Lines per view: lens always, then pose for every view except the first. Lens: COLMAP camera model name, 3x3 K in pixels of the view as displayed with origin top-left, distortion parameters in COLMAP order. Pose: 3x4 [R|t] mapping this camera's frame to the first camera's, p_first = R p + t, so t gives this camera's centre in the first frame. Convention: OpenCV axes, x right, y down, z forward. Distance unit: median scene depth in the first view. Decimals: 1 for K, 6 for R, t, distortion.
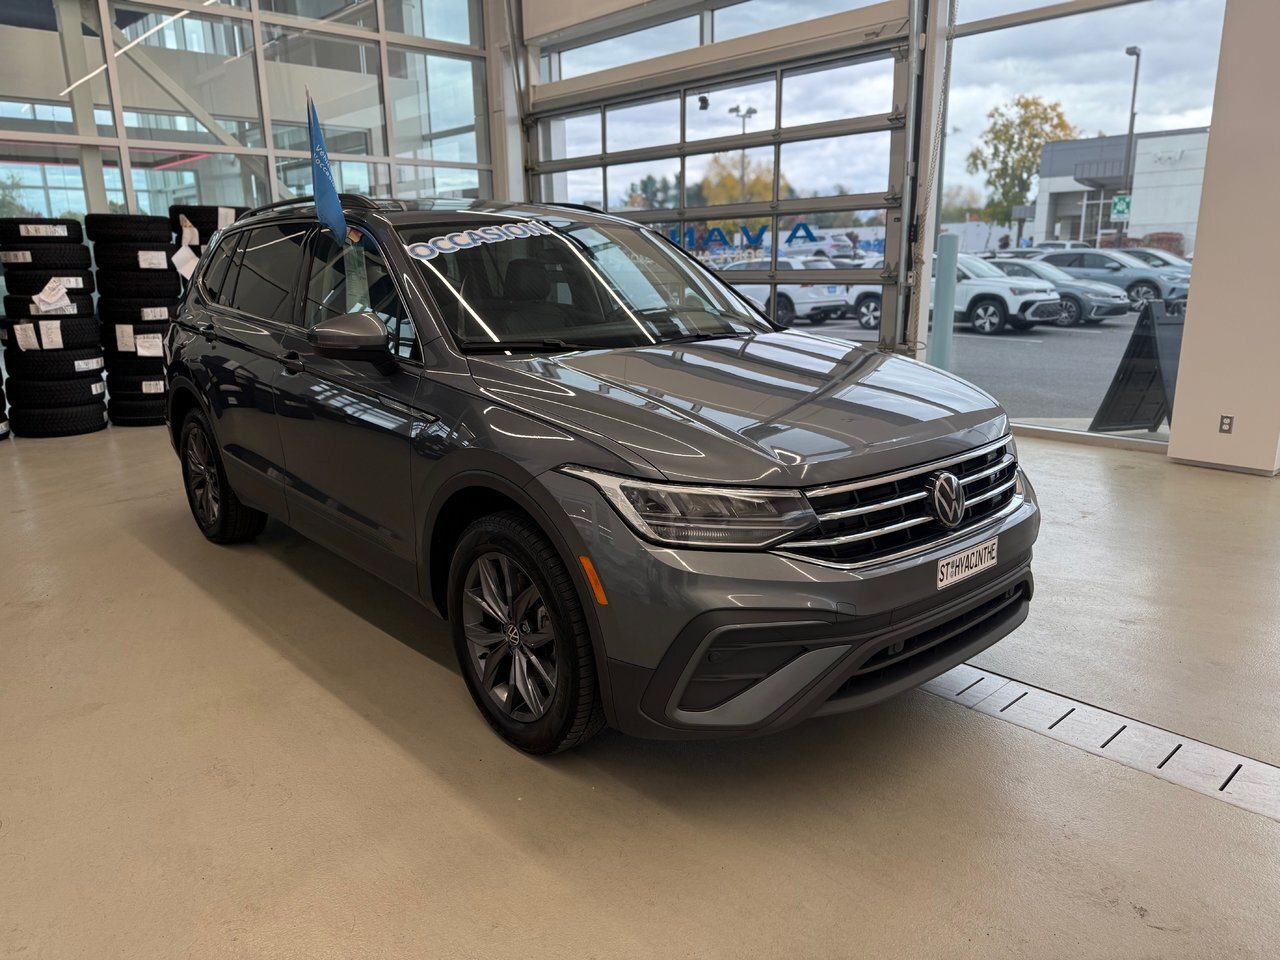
lens RADIAL K [[968.1, 0, 640.0], [0, 968.1, 480.0], [0, 0, 1]] dist [-0.000801, -0.000758]
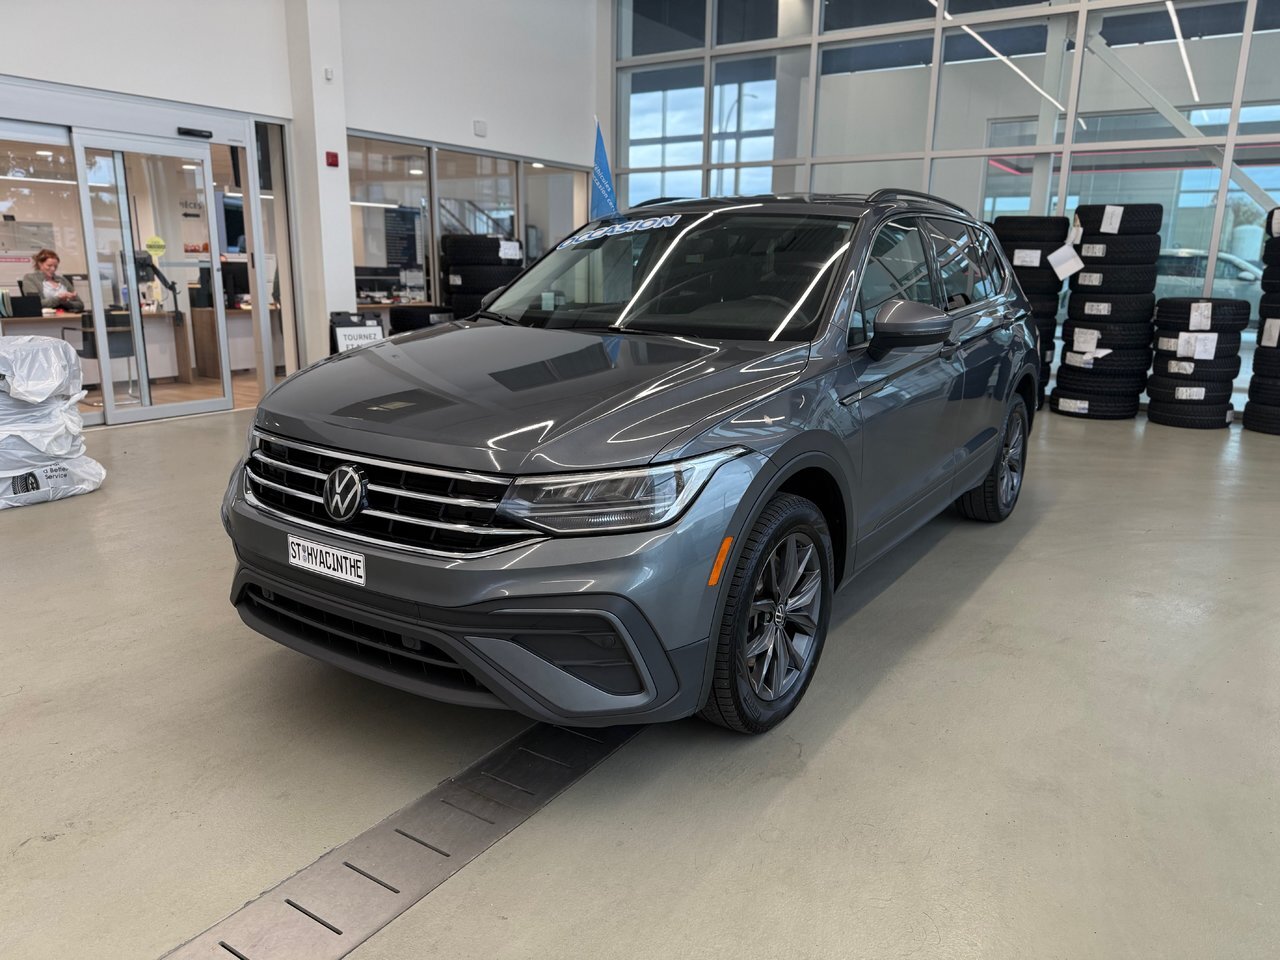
lens RADIAL K [[897.9, 0, 640.0], [0, 897.9, 480.0], [0, 0, 1]] dist [0.056900, 0.002834]
pose [[0.263847, 0.255654, -0.930068, 0.393630], [-0.252395, 0.948939, 0.189240, -0.074899], [0.930957, 0.184815, 0.314901, 0.321478]]
